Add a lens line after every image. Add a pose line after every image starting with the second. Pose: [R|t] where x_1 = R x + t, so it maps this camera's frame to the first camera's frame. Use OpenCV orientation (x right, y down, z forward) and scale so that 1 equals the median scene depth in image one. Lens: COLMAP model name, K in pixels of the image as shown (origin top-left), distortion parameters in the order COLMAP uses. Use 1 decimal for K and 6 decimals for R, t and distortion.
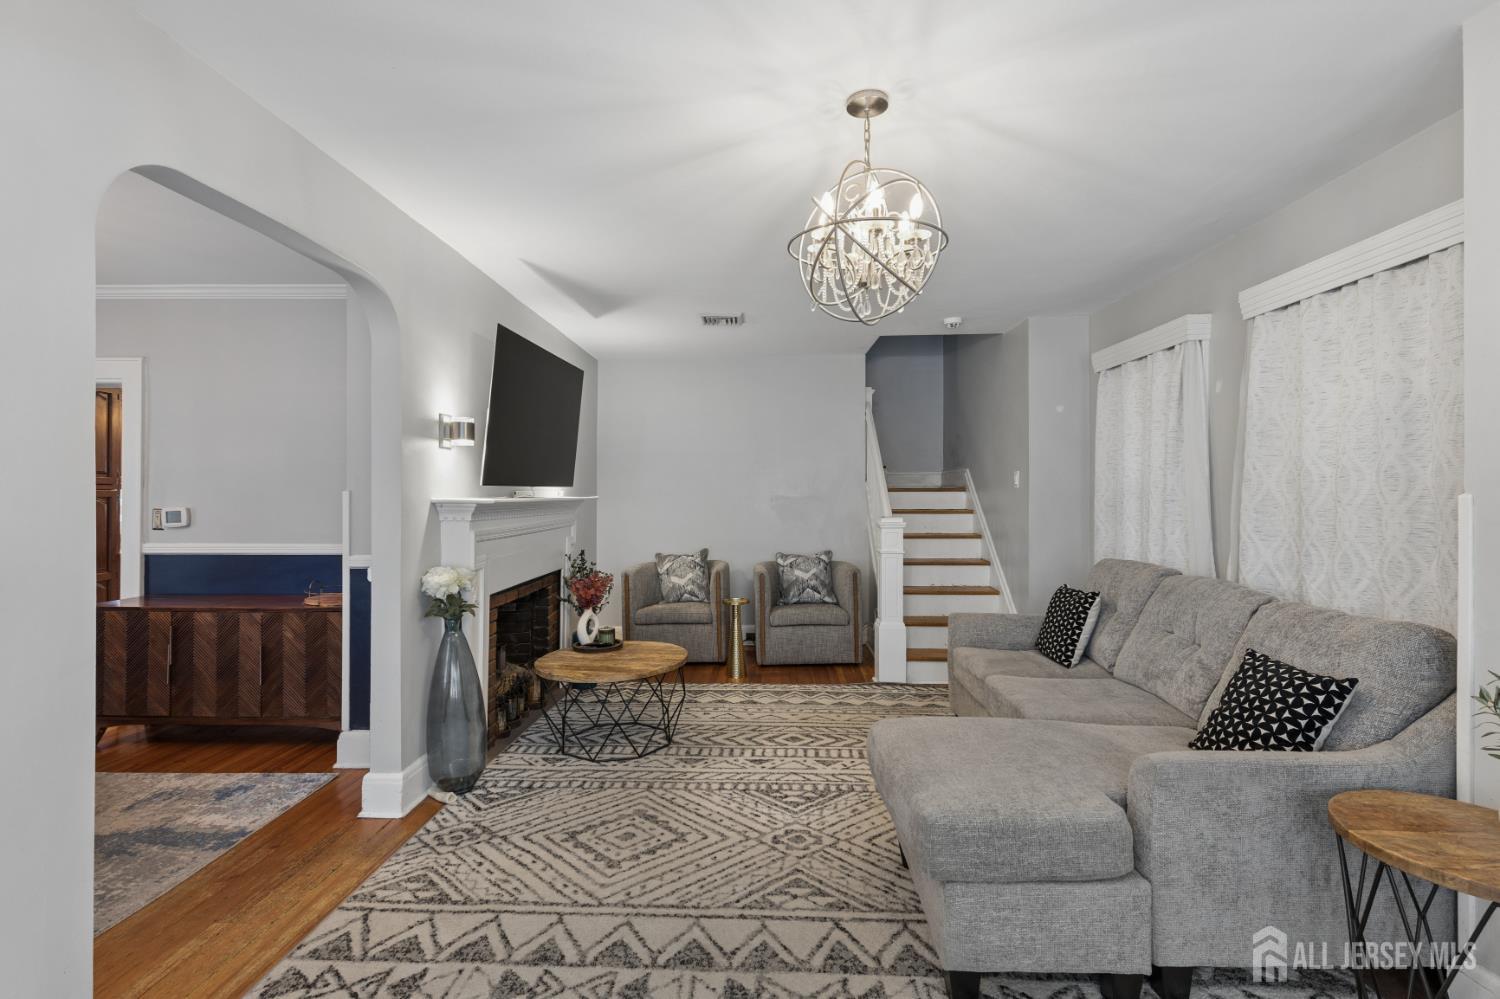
lens RADIAL K [[710.5, 0, 758.6], [0, 710.5, 493.5], [0, 0, 1]] dist [0.000257, 0.000041]
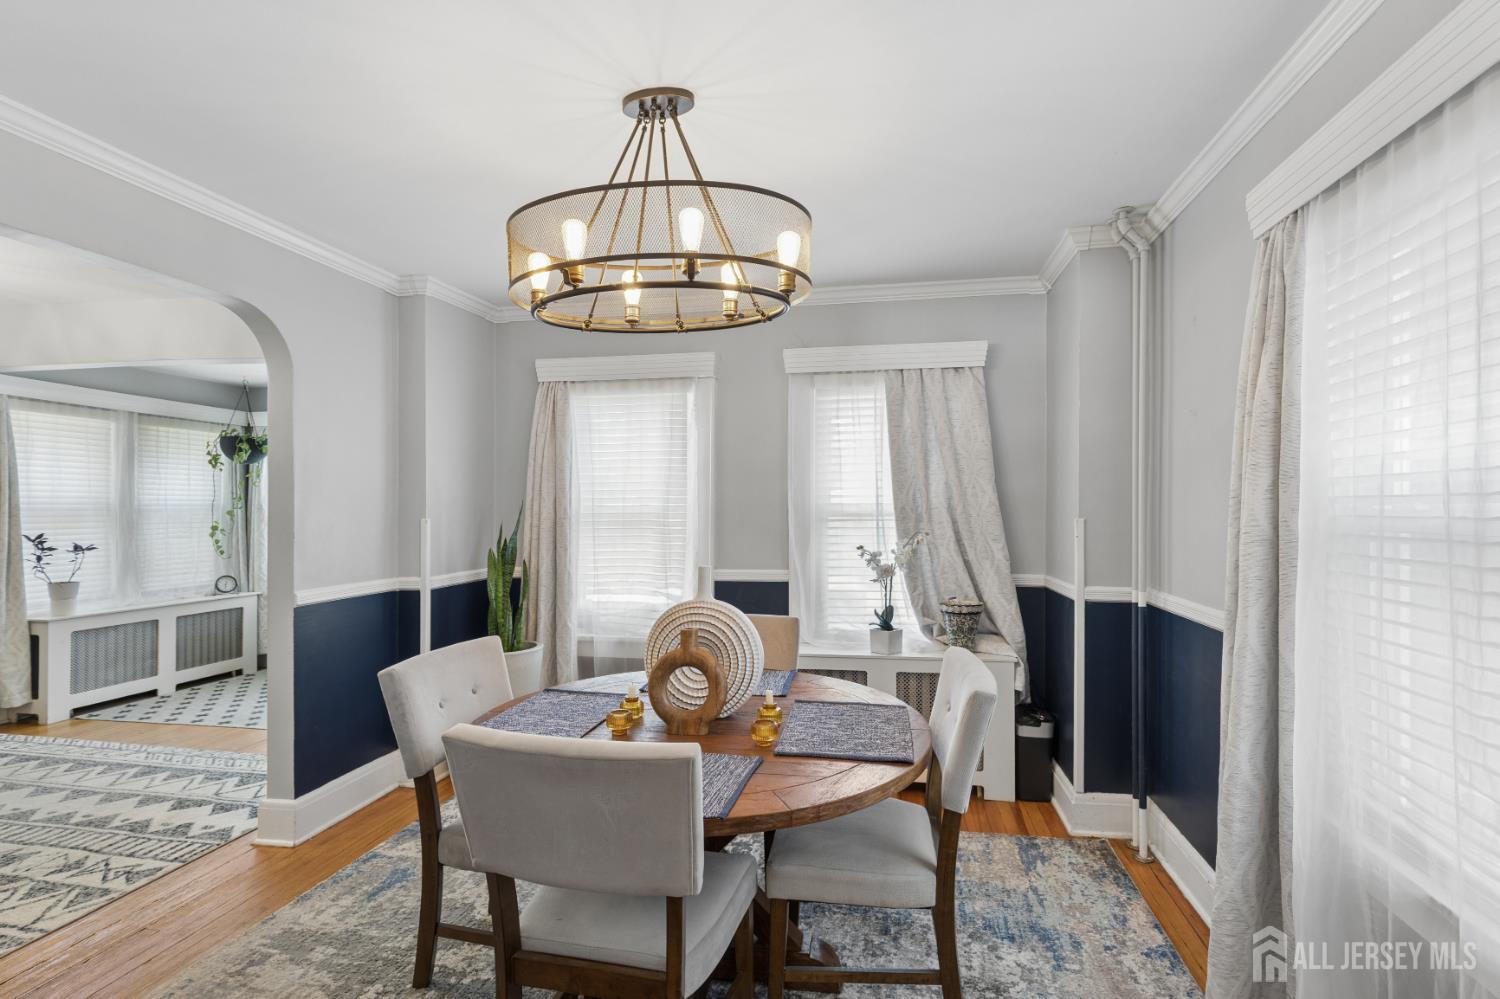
lens RADIAL K [[711.2, 0, 755.1], [0, 711.2, 503.9], [0, 0, 1]] dist [0.015596, 0.000129]
pose [[-0.986293, 0.003916, 0.164956, -1.341293], [0.003139, 0.999983, -0.004969, -0.016373], [-0.164973, -0.004383, -0.986288, 1.414604]]
